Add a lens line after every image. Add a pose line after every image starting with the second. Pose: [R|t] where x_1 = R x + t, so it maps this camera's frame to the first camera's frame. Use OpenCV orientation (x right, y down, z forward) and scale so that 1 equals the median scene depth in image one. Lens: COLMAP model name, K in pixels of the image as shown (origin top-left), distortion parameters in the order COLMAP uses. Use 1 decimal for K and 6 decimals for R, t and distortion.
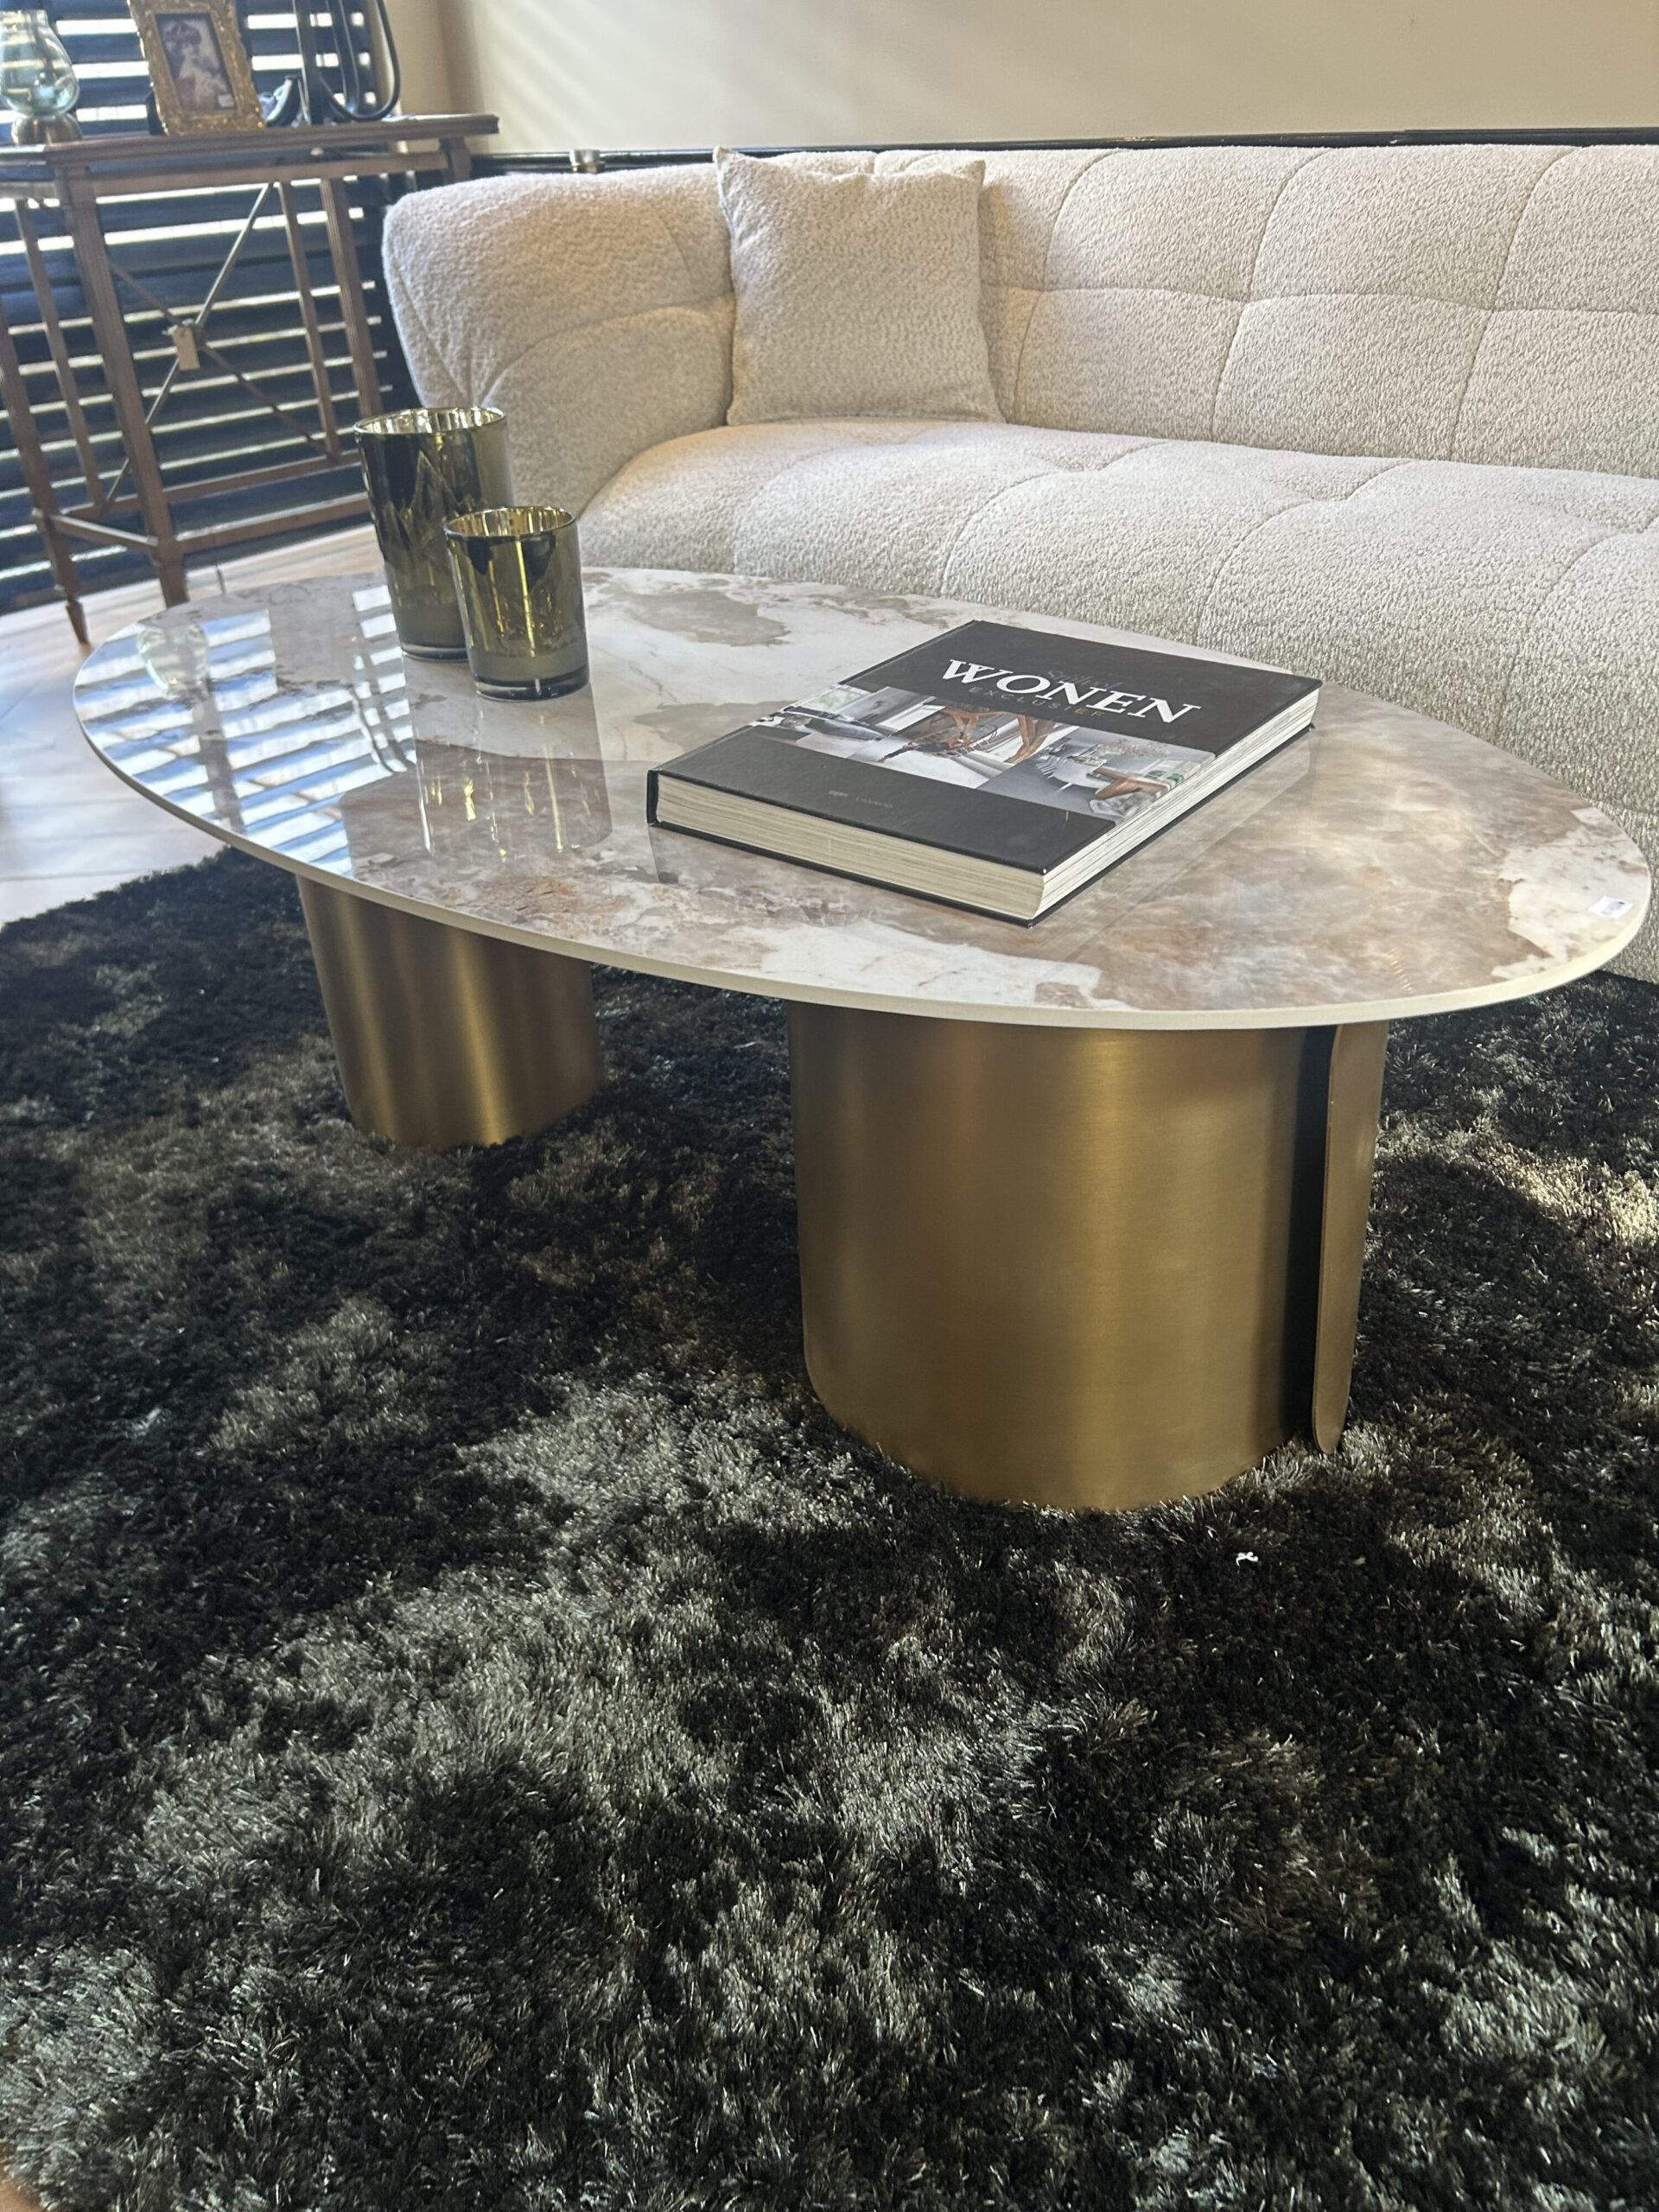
lens RADIAL K [[1660.3, 0, 835.5], [0, 1660.3, 1118.1], [0, 0, 1]] dist [0.066703, -0.077534]
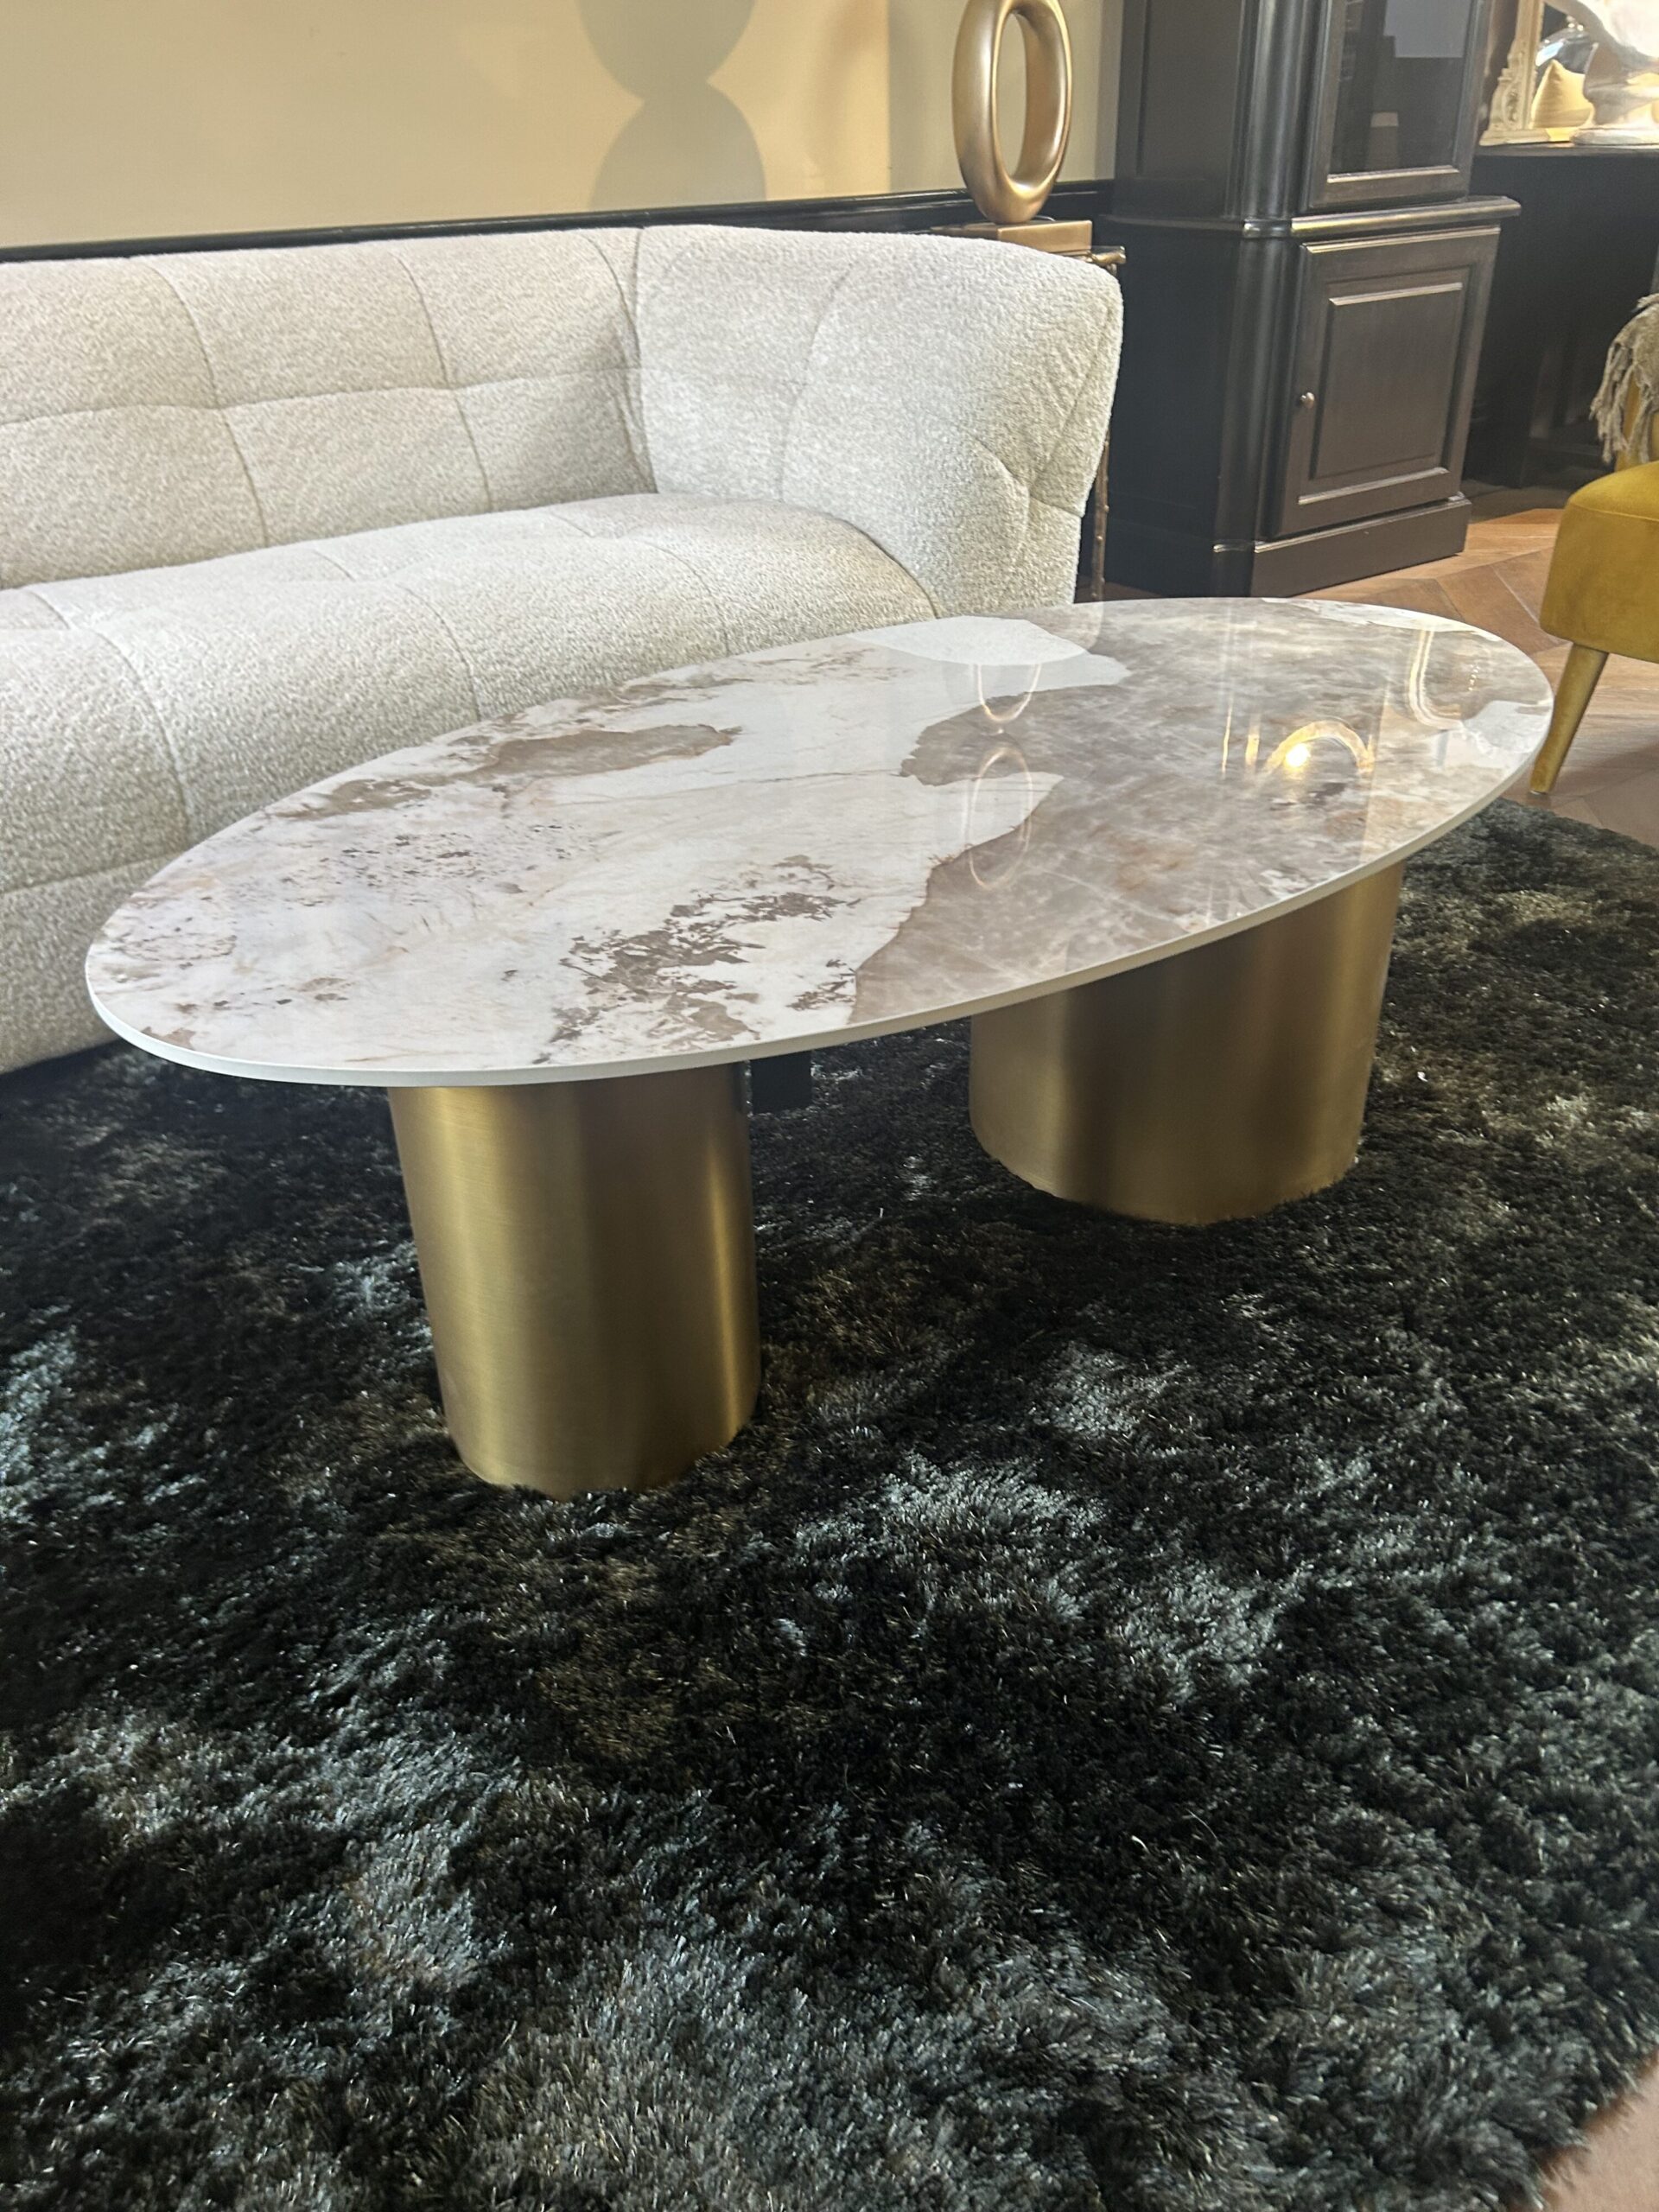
lens RADIAL K [[1660.3, 0, 835.5], [0, 1660.3, 1118.1], [0, 0, 1]] dist [0.066703, -0.077534]
pose [[0.228225, -0.469359, 0.853004, -1.317320], [0.523125, 0.798030, 0.299146, -0.495914], [-0.821130, 0.377955, 0.427663, 0.836060]]
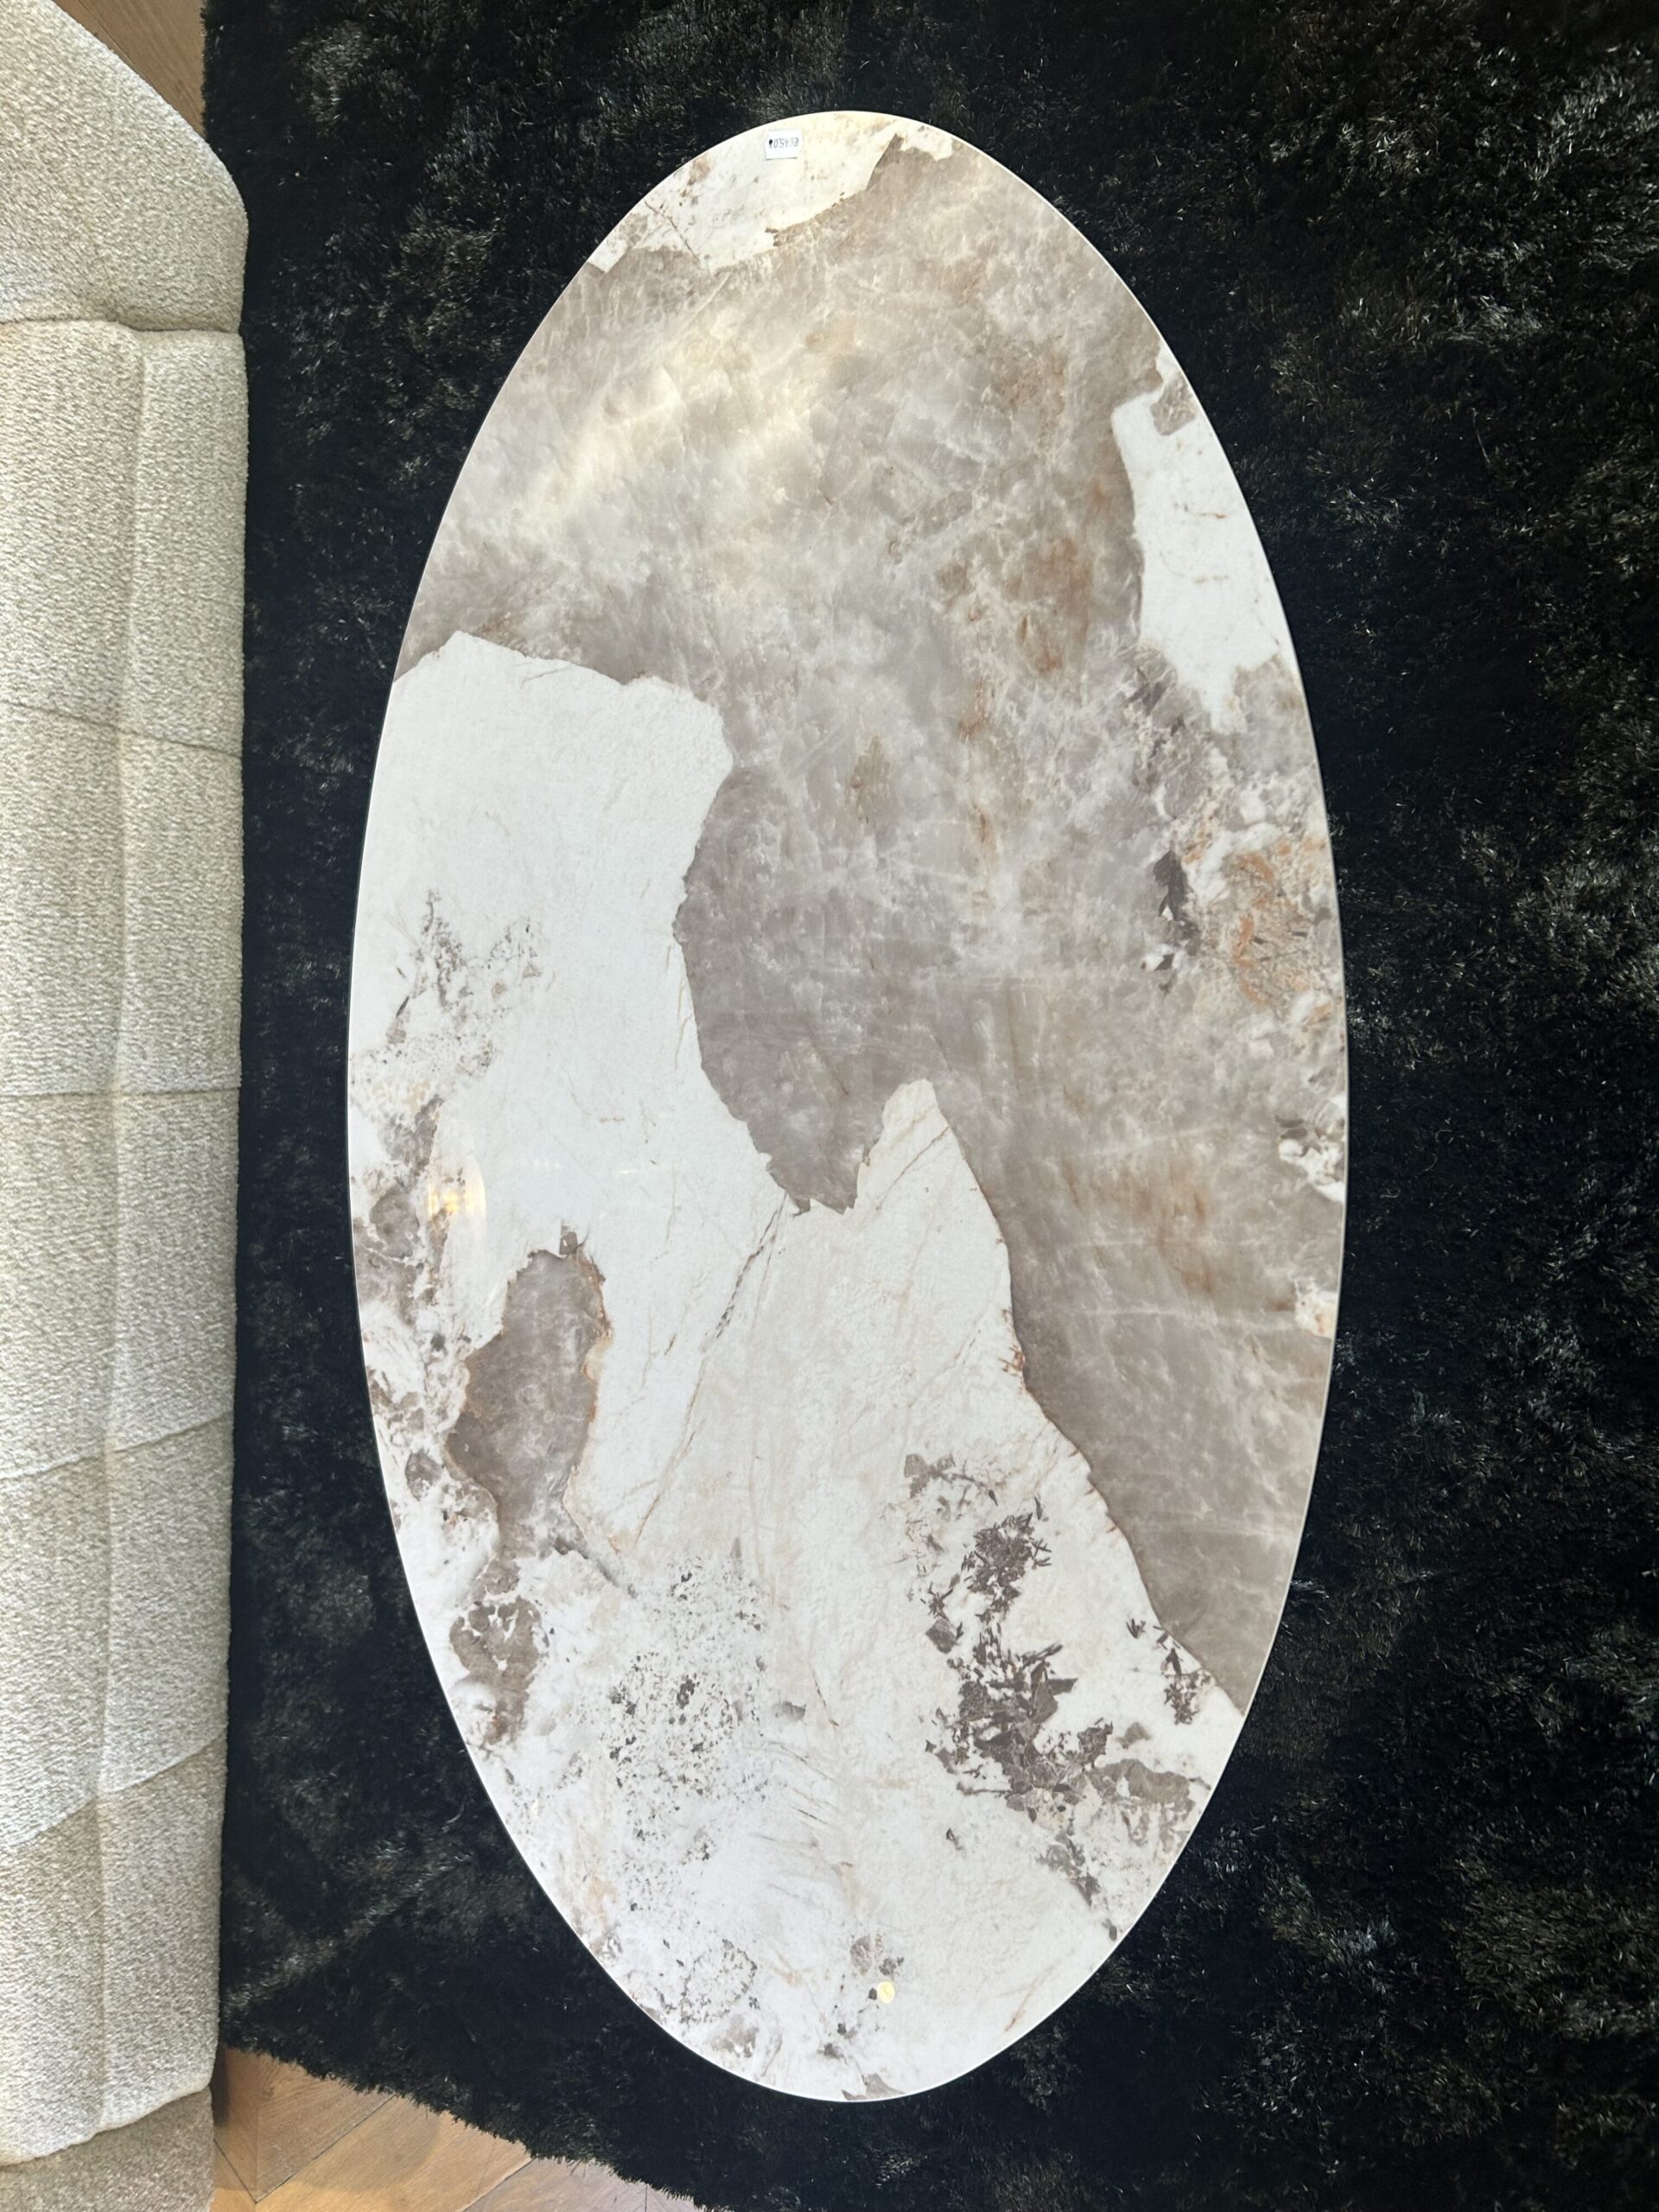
lens RADIAL K [[1651.9, 0, 816.8], [0, 1651.9, 1102.8], [0, 0, 1]] dist [0.073112, -0.128981]
pose [[-0.549119, -0.809467, 0.207922, -0.299765], [0.712351, -0.323222, 0.622964, -0.938136], [-0.437063, 0.490195, 0.754112, 0.387703]]
